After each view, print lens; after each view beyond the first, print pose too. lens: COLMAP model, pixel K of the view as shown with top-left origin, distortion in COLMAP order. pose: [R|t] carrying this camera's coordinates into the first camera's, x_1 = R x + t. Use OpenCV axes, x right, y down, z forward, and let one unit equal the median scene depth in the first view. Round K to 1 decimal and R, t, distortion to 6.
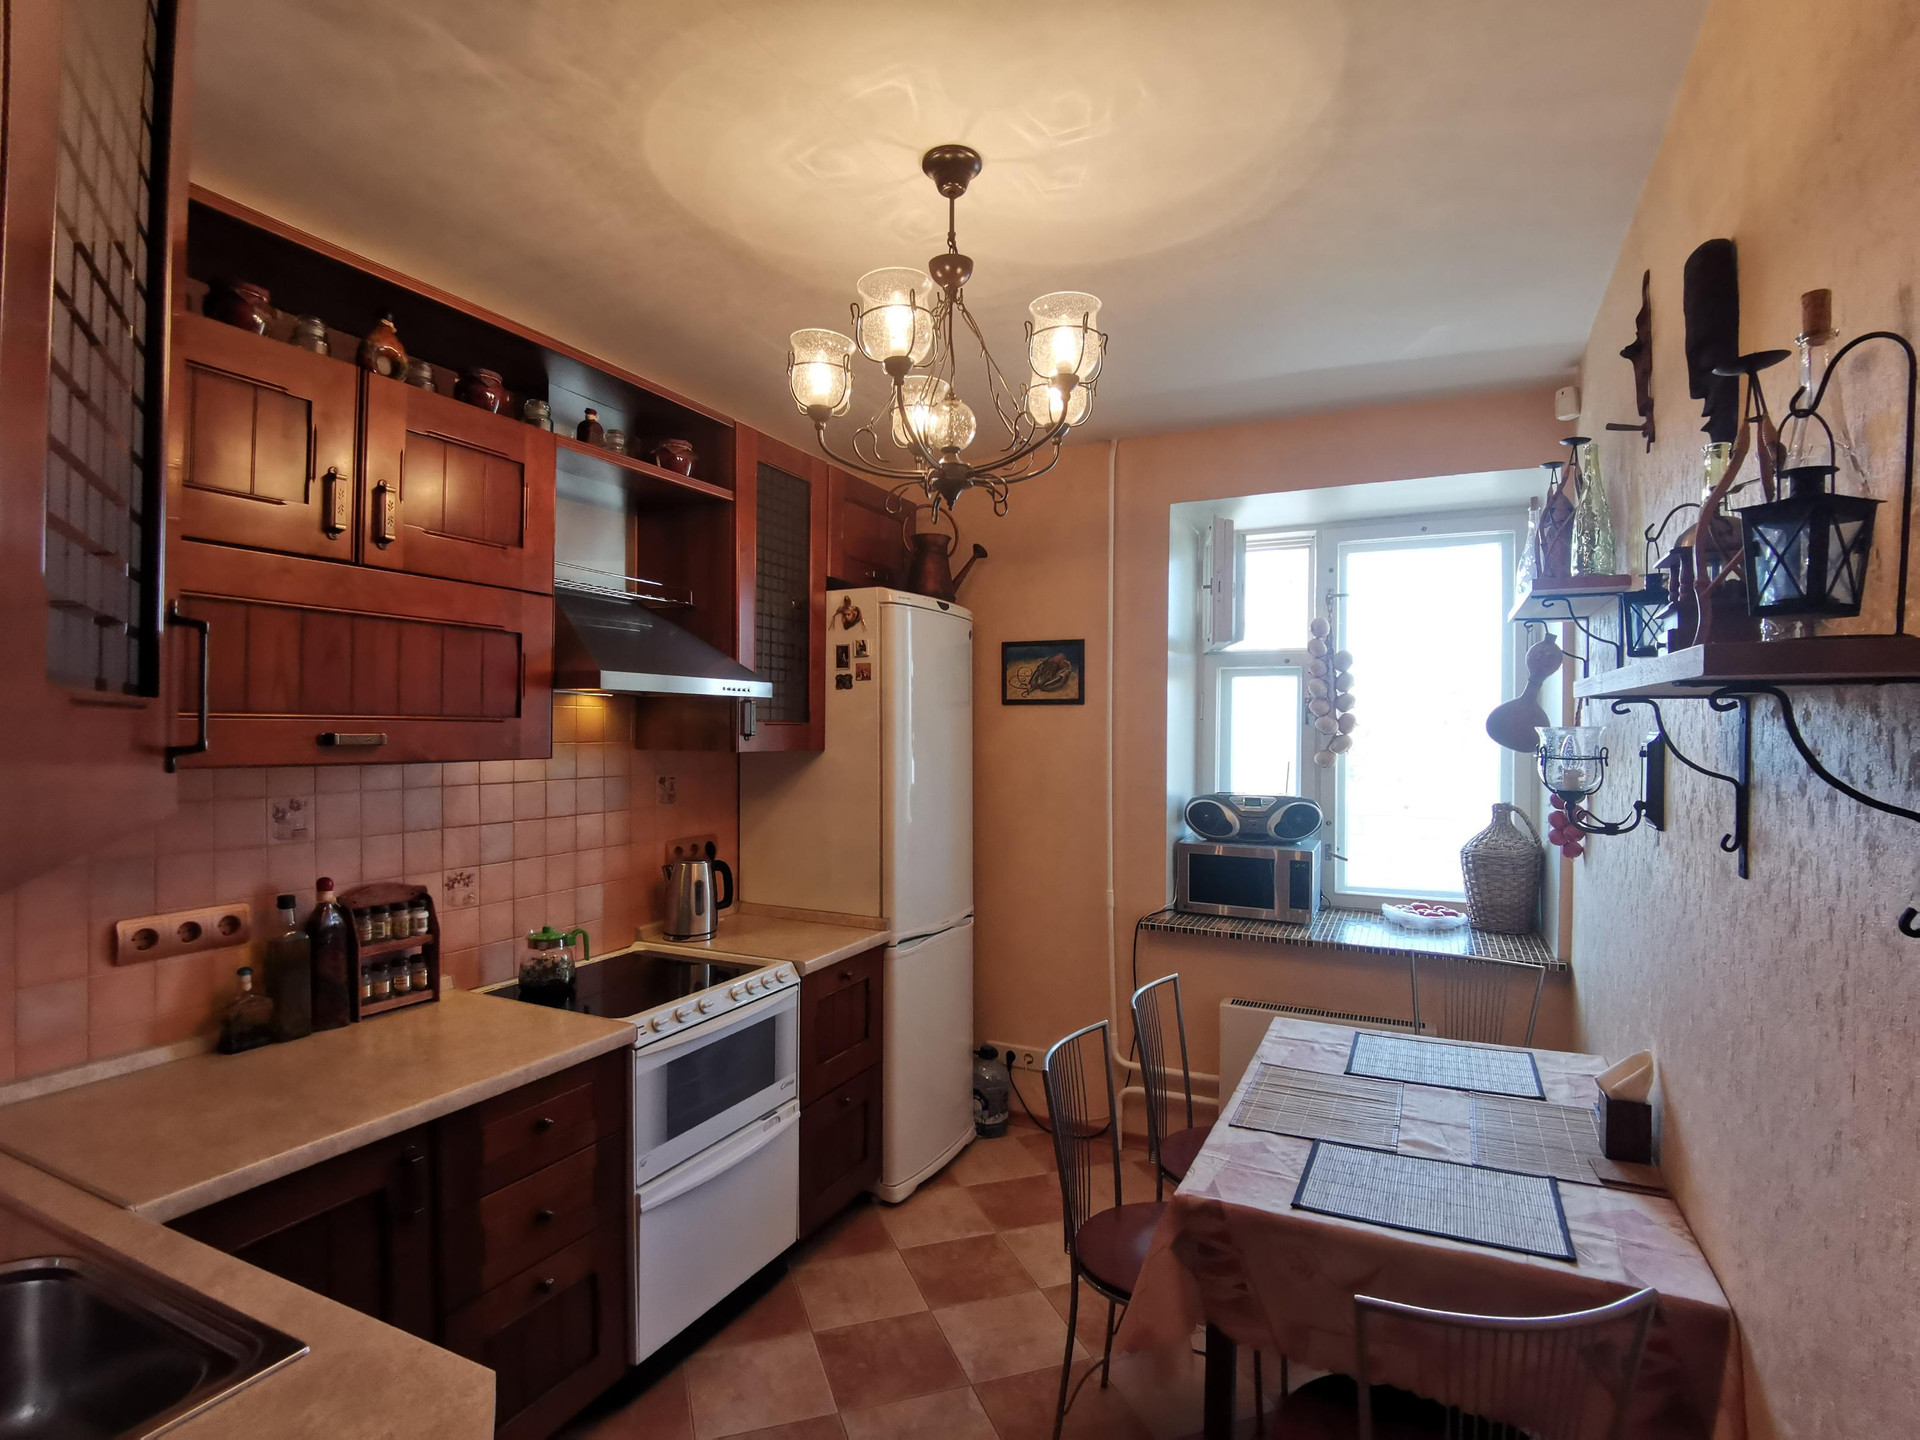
lens RADIAL K [[1000.7, 0, 953.0], [0, 1000.7, 717.0], [0, 0, 1]] dist [-0.003948, -0.001284]
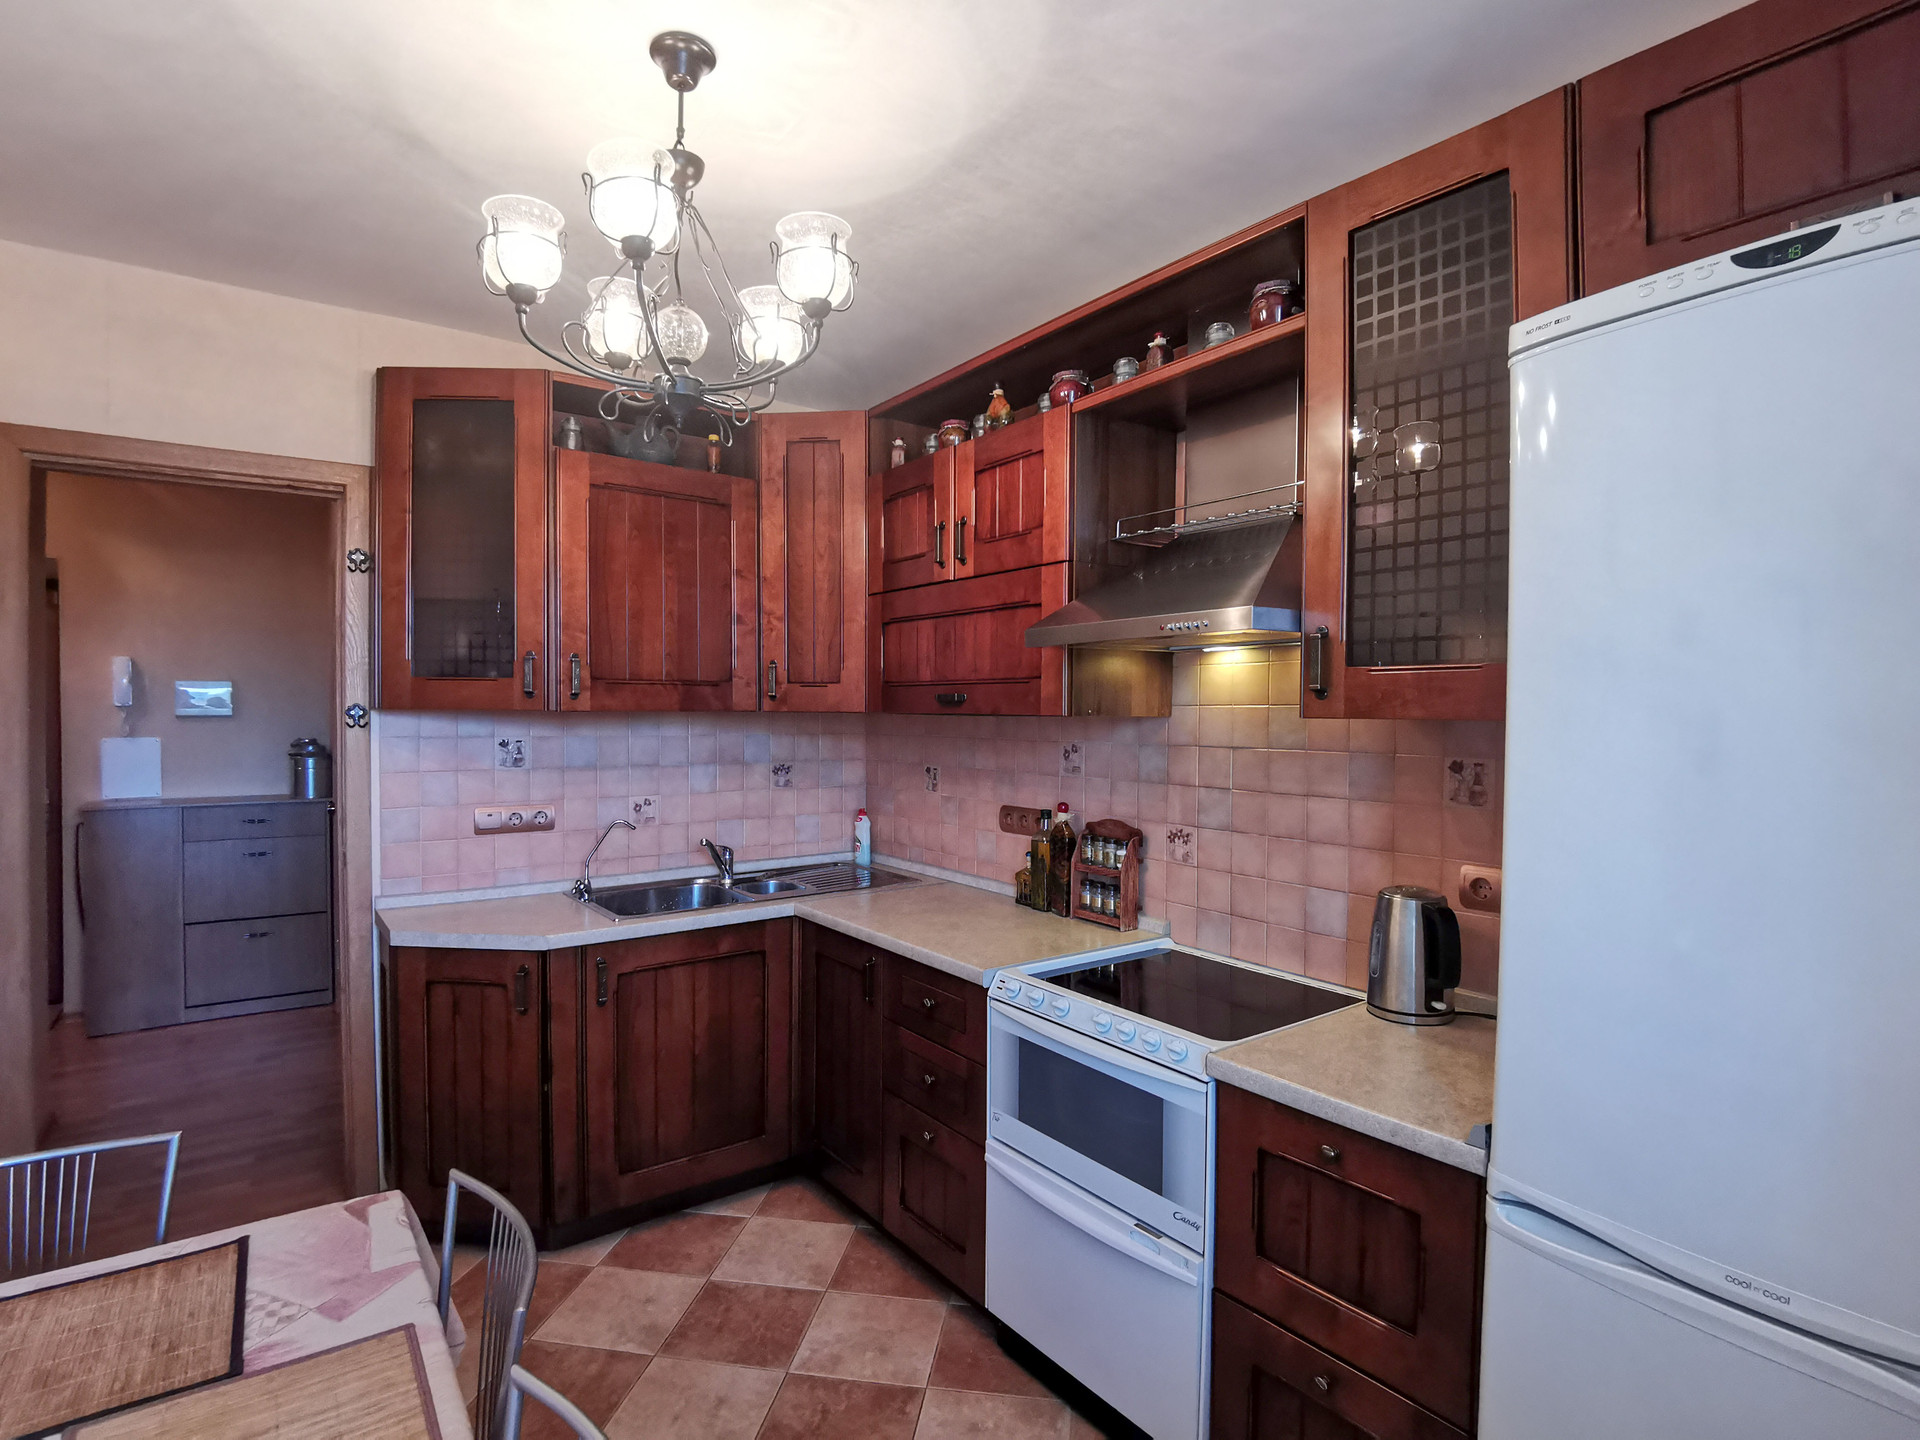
lens RADIAL K [[1000.7, 0, 953.0], [0, 1000.7, 717.0], [0, 0, 1]] dist [-0.003948, -0.001284]
pose [[-0.479075, 0.001916, -0.877772, 0.589961], [0.005072, 0.999987, -0.000586, 0.043300], [0.877760, -0.004733, -0.479078, 1.438157]]
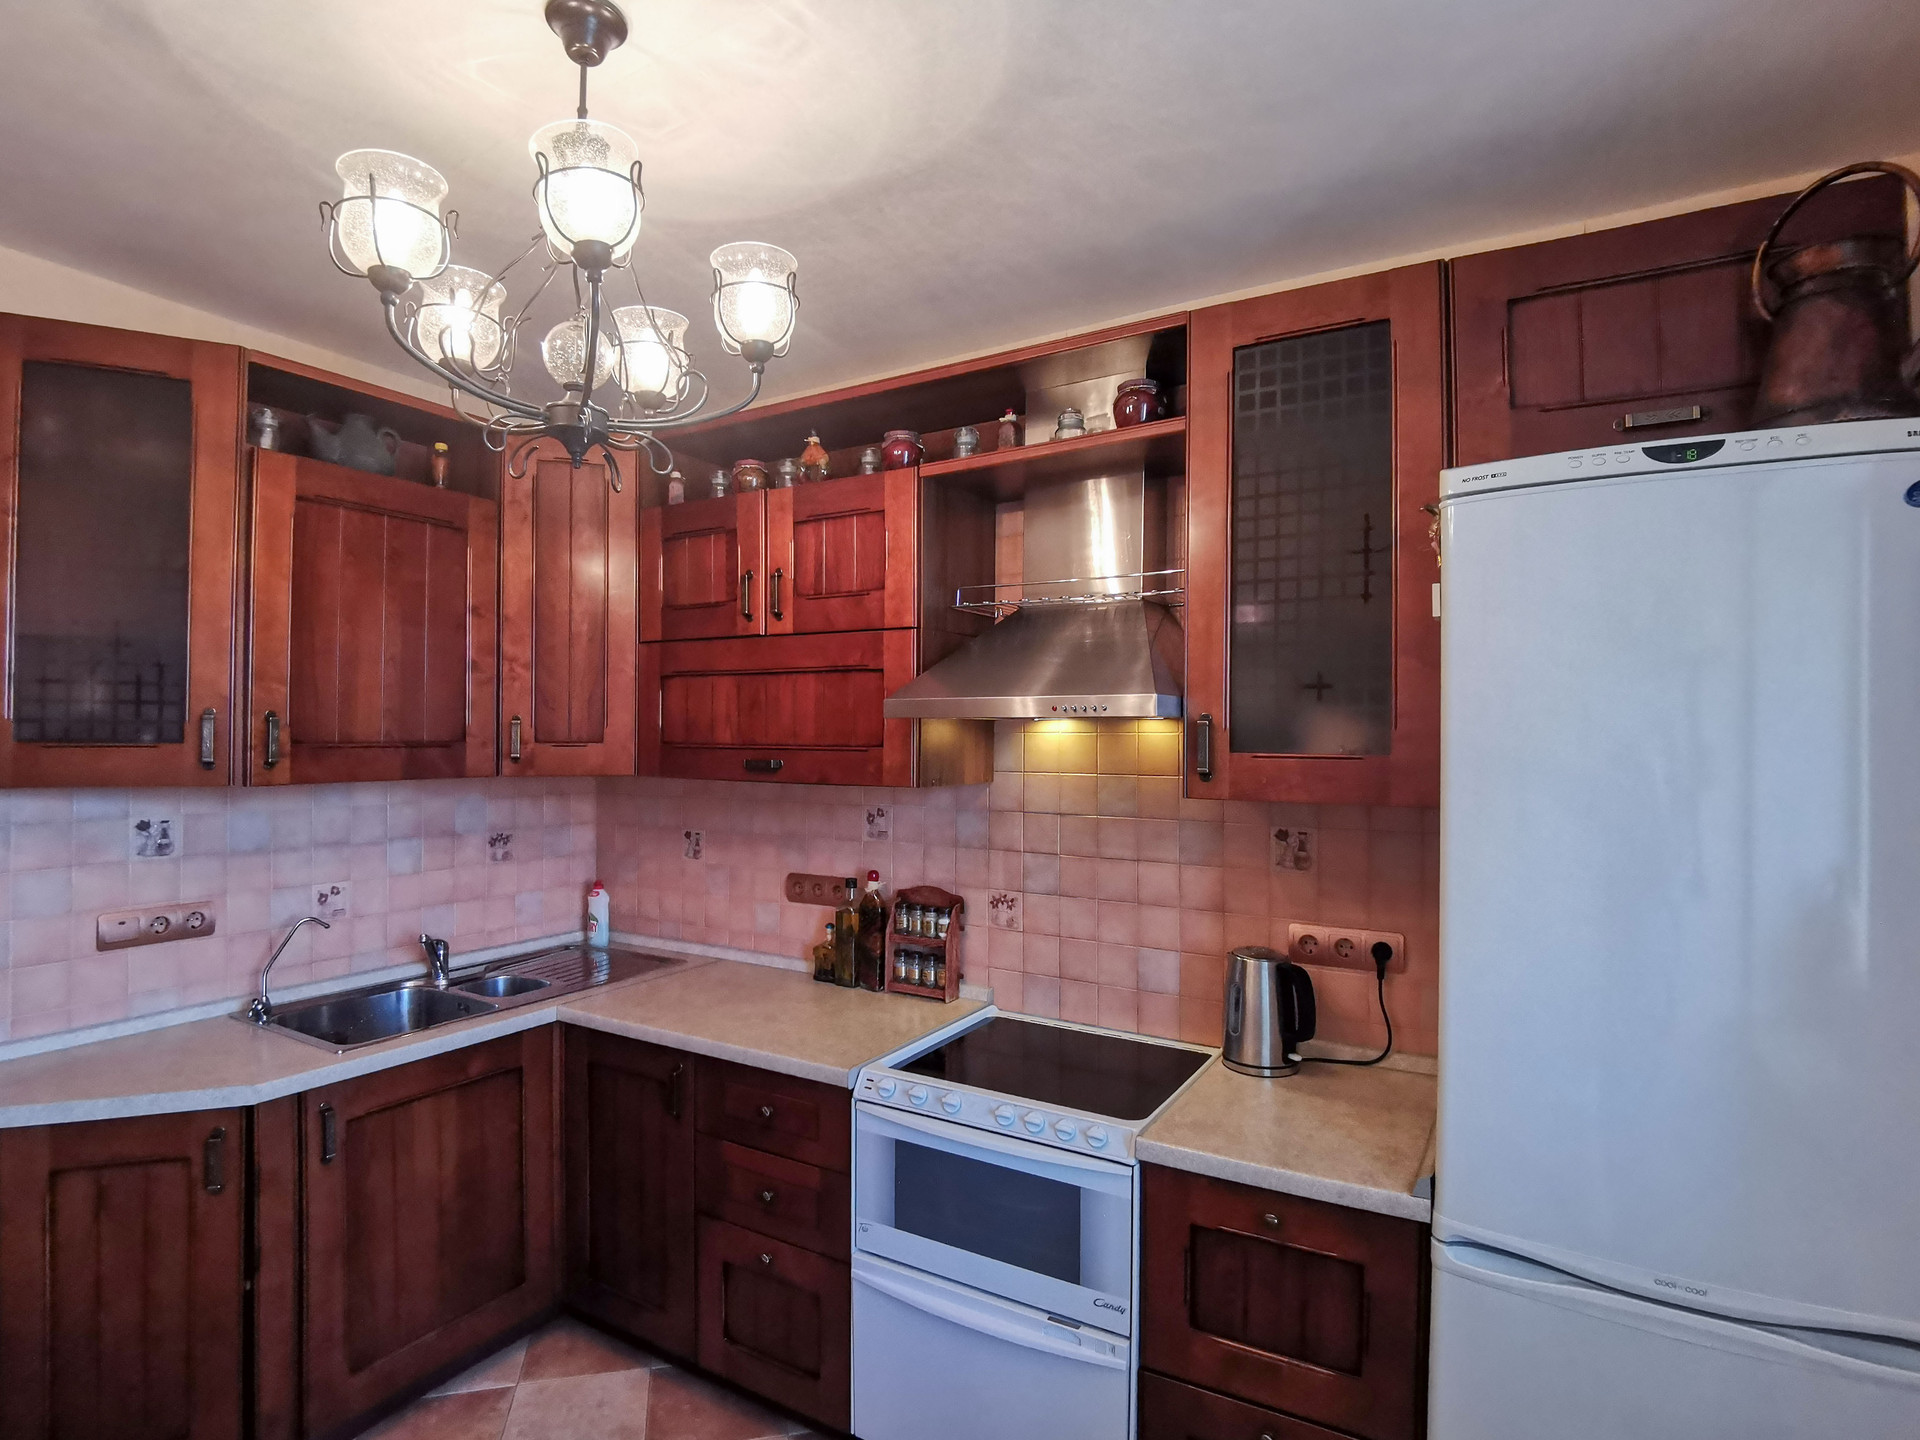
lens RADIAL K [[1018.6, 0, 960.0], [0, 1018.6, 720.0], [0, 0, 1]] dist [-0.006893, -0.001602]
pose [[-0.106776, -0.013551, -0.994191, 0.629273], [0.007263, 0.999870, -0.014408, -0.012654], [0.994257, -0.008760, -0.106664, 1.189587]]
